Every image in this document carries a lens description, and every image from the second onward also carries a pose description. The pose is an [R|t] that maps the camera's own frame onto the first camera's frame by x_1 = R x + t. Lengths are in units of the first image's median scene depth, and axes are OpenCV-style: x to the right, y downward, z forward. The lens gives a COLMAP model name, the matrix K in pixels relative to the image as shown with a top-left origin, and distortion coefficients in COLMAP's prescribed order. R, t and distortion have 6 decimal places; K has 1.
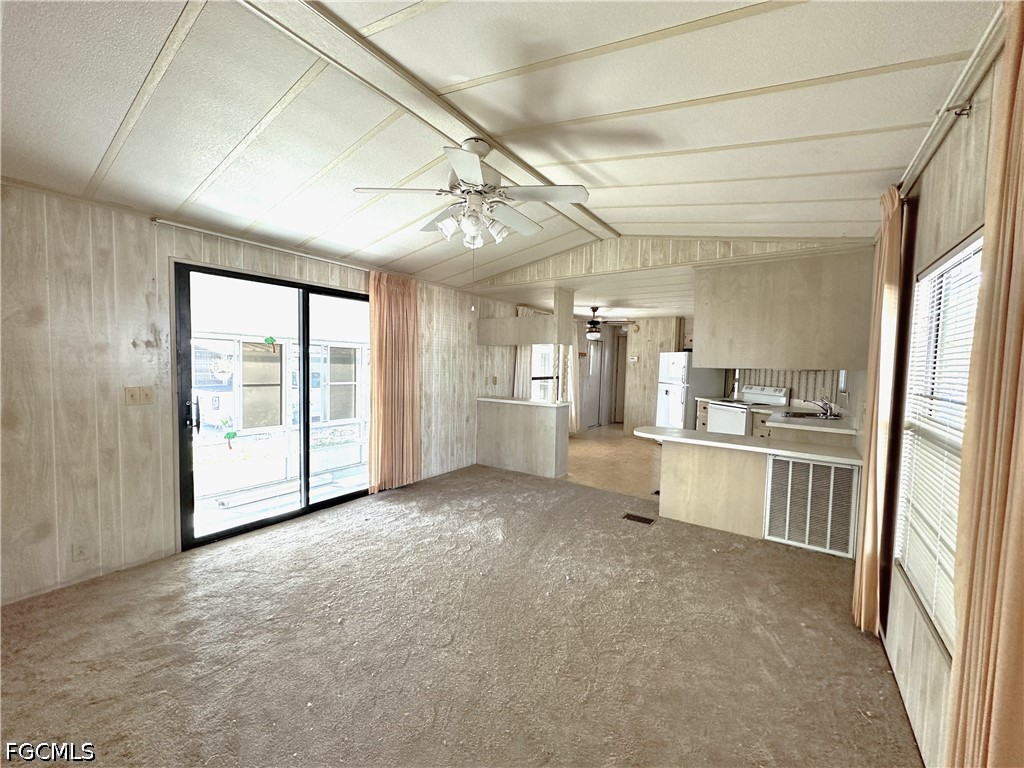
lens RADIAL K [[409.1, 0, 511.2], [0, 409.1, 385.2], [0, 0, 1]] dist [-0.003174, 0.000156]
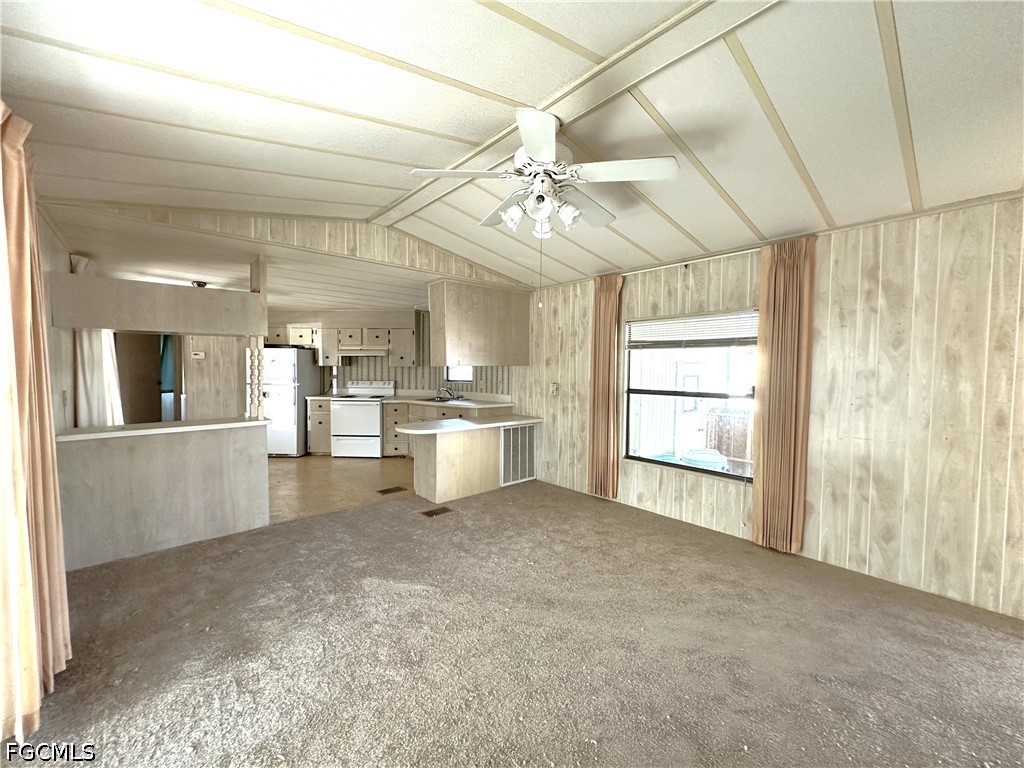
lens RADIAL K [[409.1, 0, 511.3], [0, 409.1, 386.6], [0, 0, 1]] dist [-0.003174, 0.000156]
pose [[0.226933, -0.067657, 0.971557, -0.672013], [0.051724, 0.997013, 0.057348, -0.043637], [-0.972536, 0.037239, 0.229755, 0.589595]]
